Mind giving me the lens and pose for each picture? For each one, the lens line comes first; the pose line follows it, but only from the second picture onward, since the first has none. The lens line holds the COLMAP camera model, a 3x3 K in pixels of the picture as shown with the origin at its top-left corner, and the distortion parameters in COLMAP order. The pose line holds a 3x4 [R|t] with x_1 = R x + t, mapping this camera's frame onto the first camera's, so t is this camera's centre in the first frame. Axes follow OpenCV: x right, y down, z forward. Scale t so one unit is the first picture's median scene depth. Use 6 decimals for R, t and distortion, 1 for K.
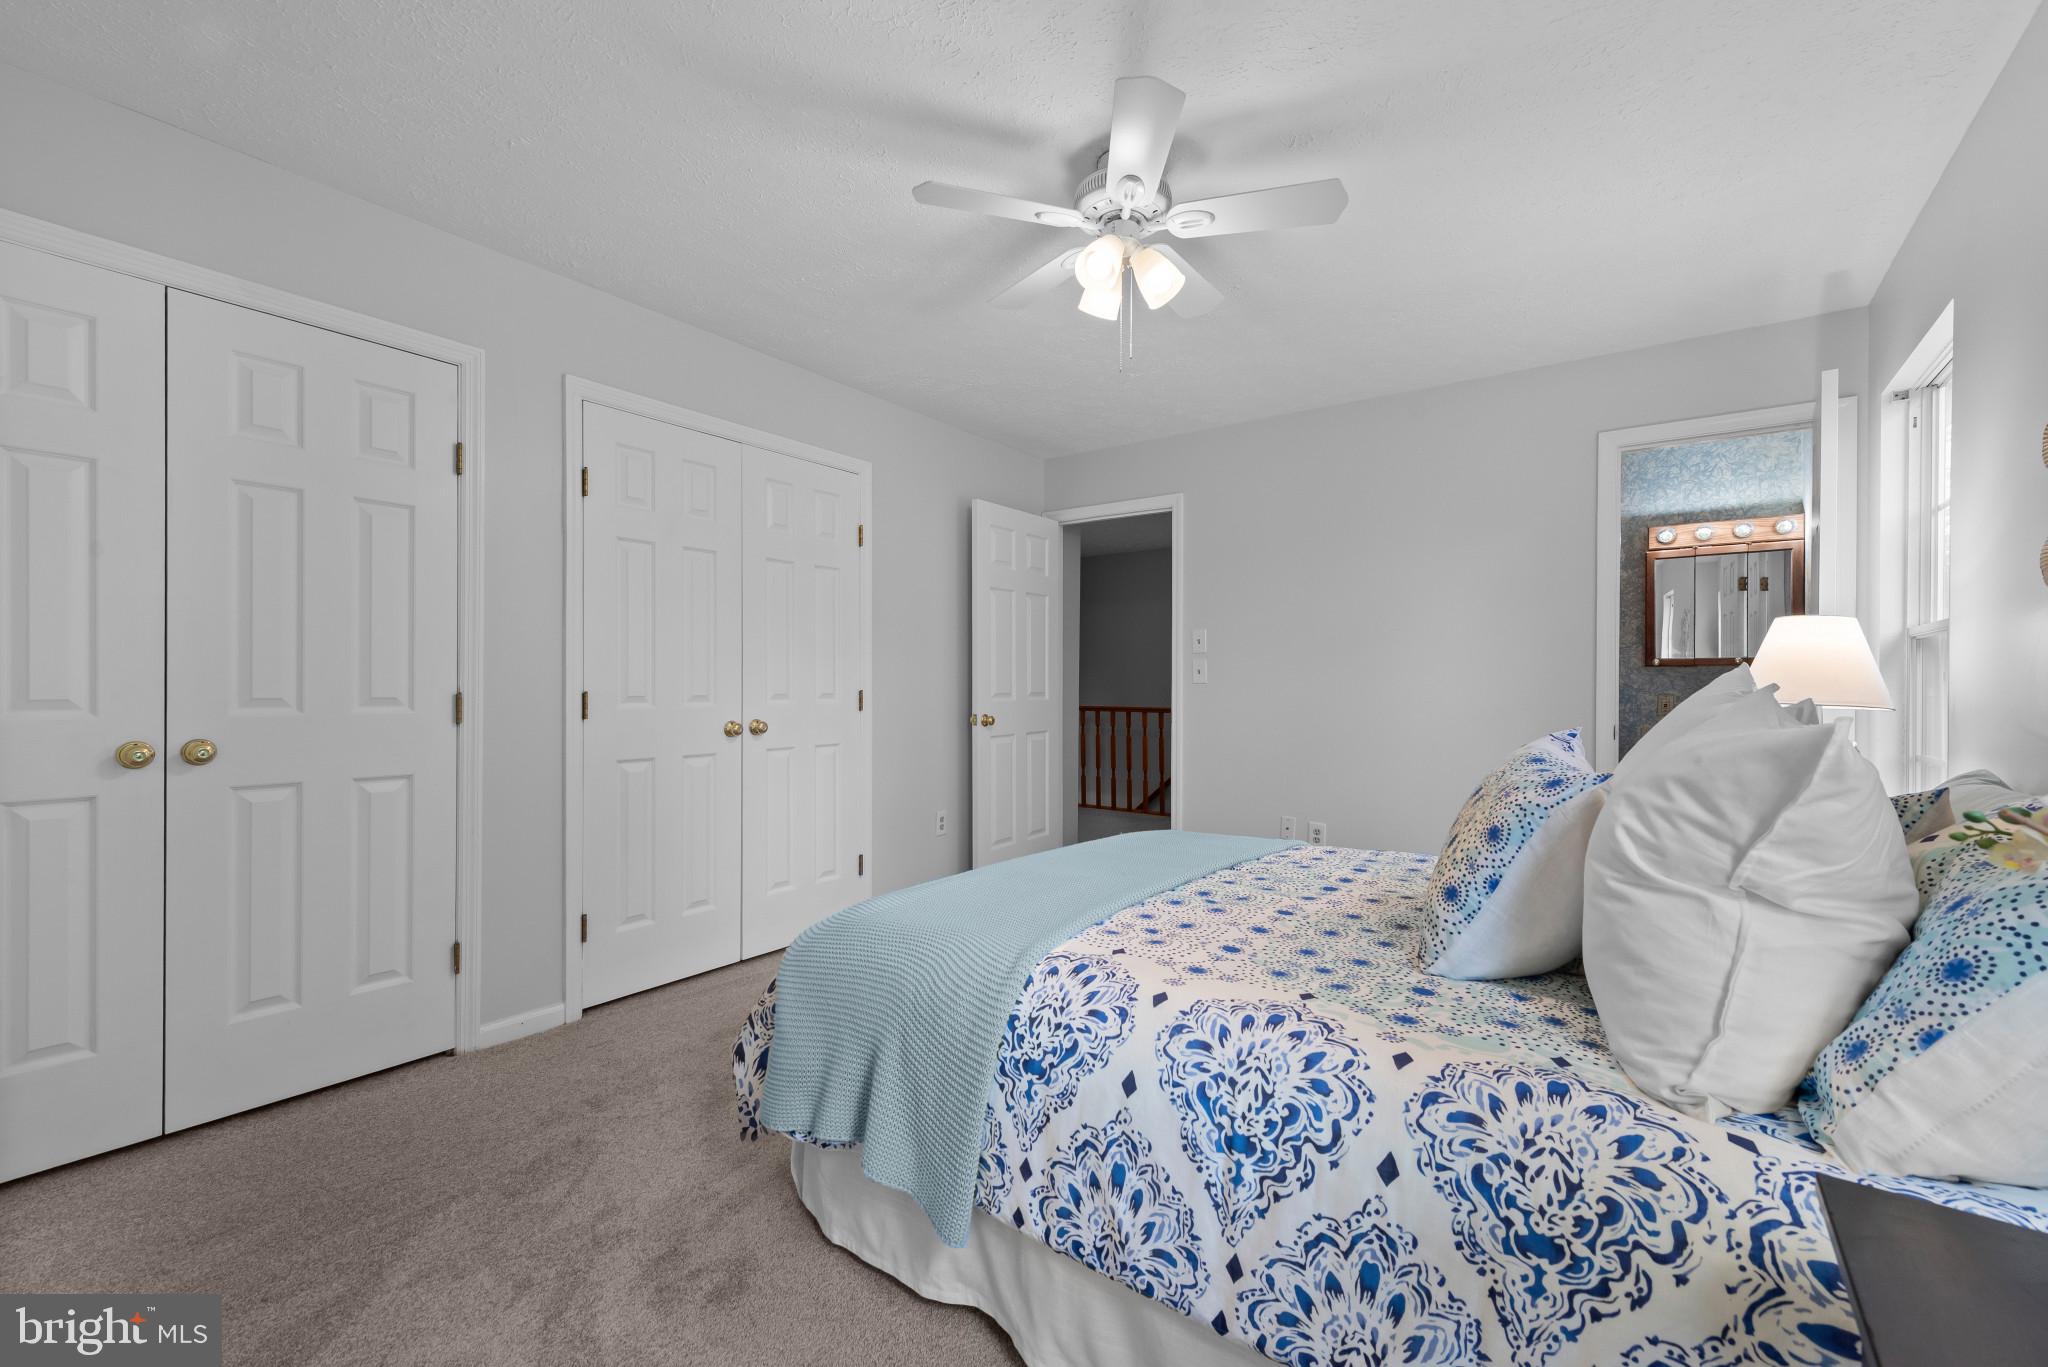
lens RADIAL K [[839.1, 0, 1025.7], [0, 839.1, 692.5], [0, 0, 1]] dist [0.009701, -0.002209]
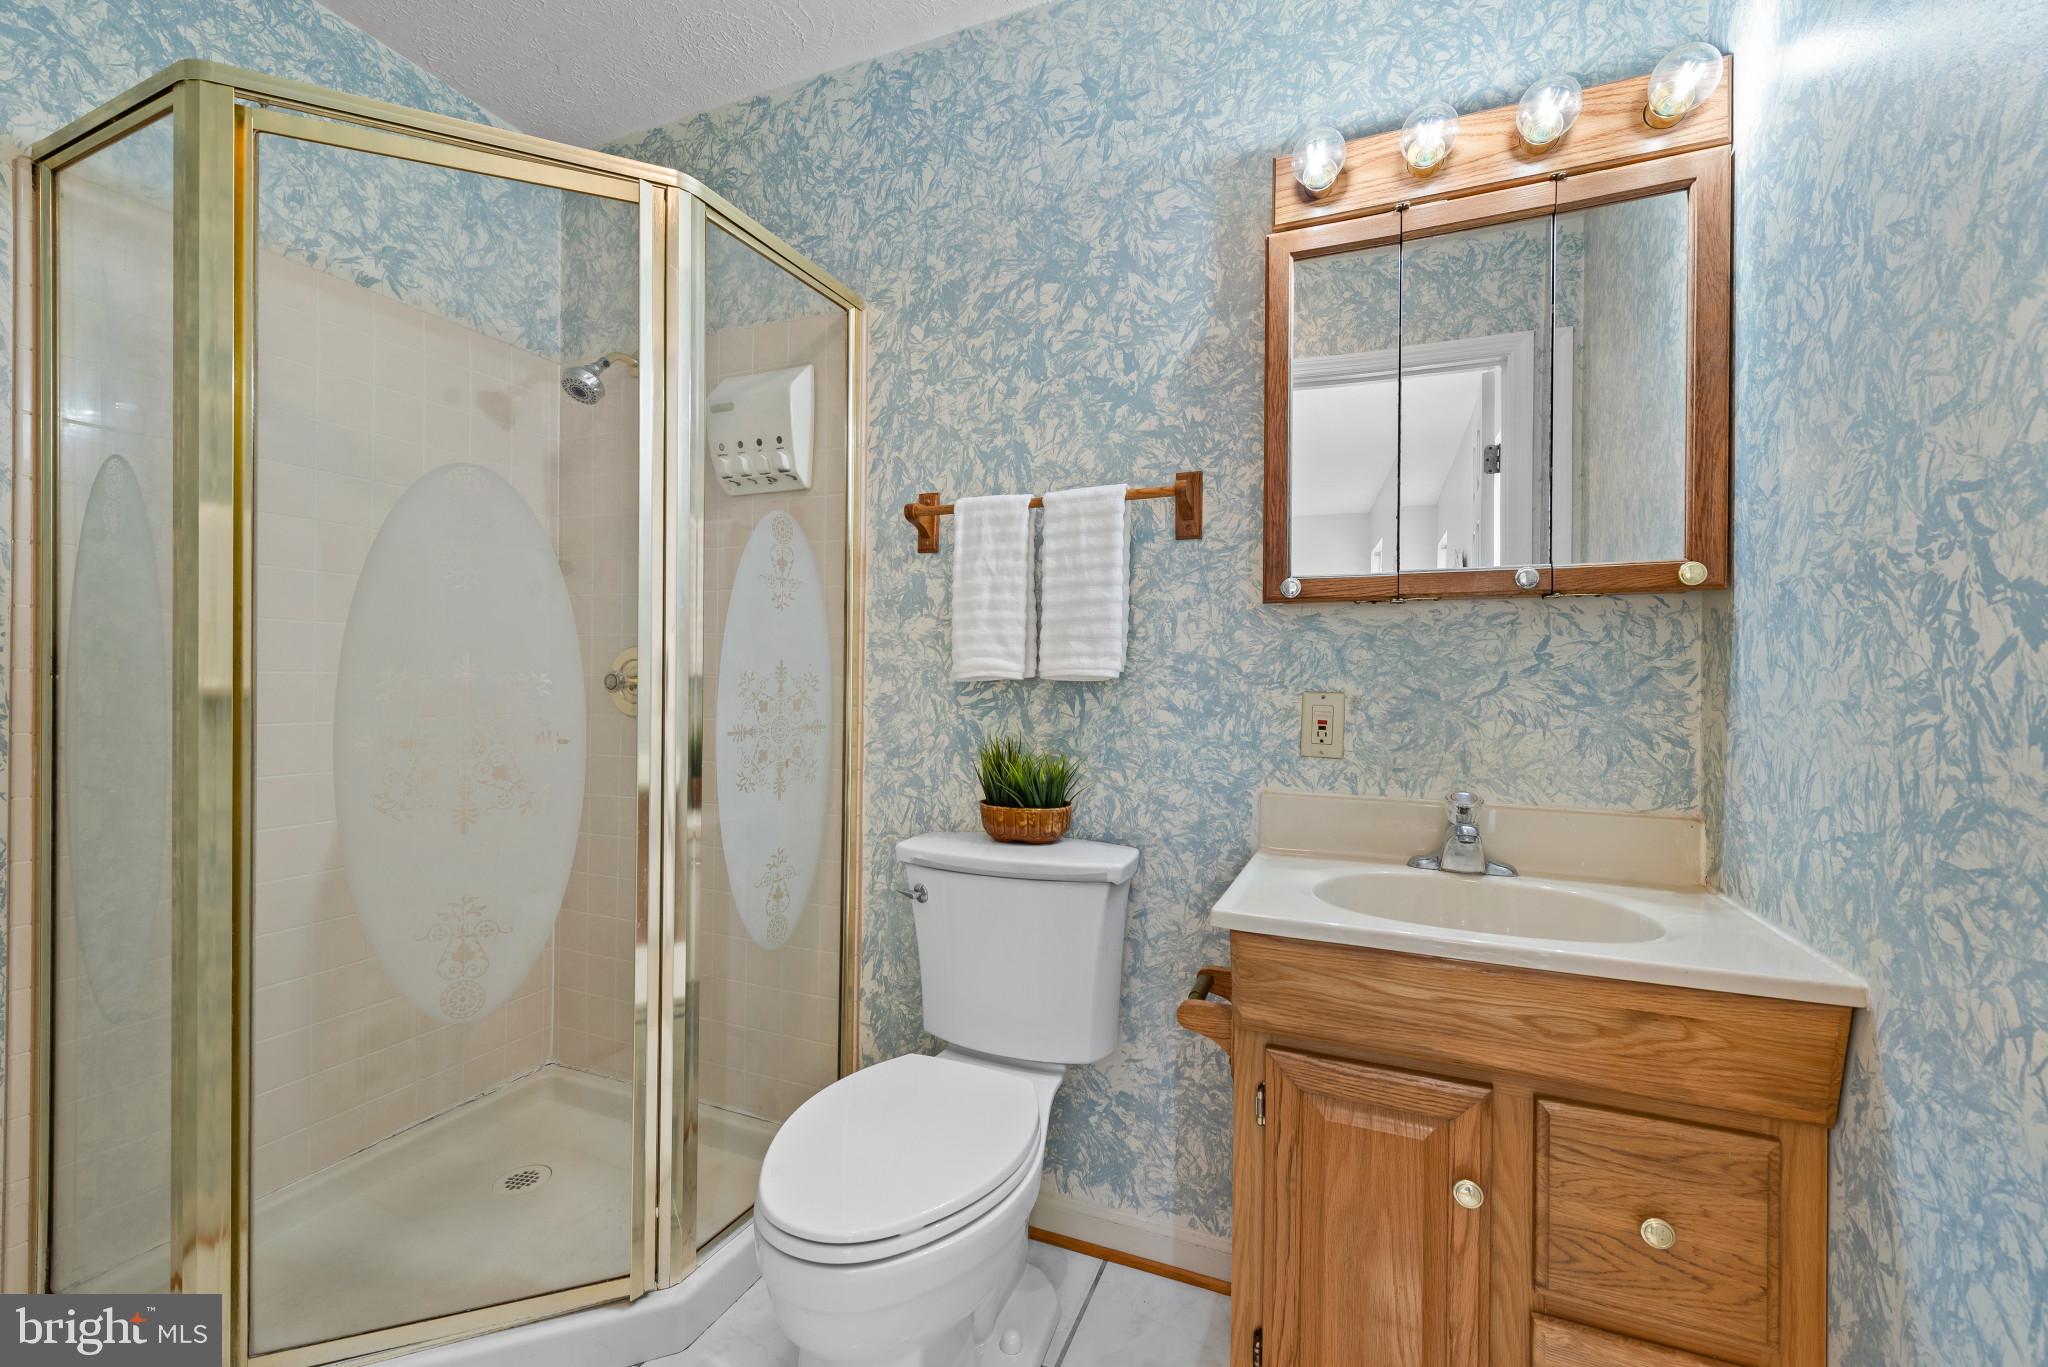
lens RADIAL K [[839.1, 0, 1021.0], [0, 839.1, 674.7], [0, 0, 1]] dist [0.009701, -0.002209]
pose [[0.972235, 0.004763, 0.233960, 0.575778], [-0.004696, 0.999989, -0.000844, -0.003368], [-0.233961, -0.000278, 0.972246, 0.719200]]
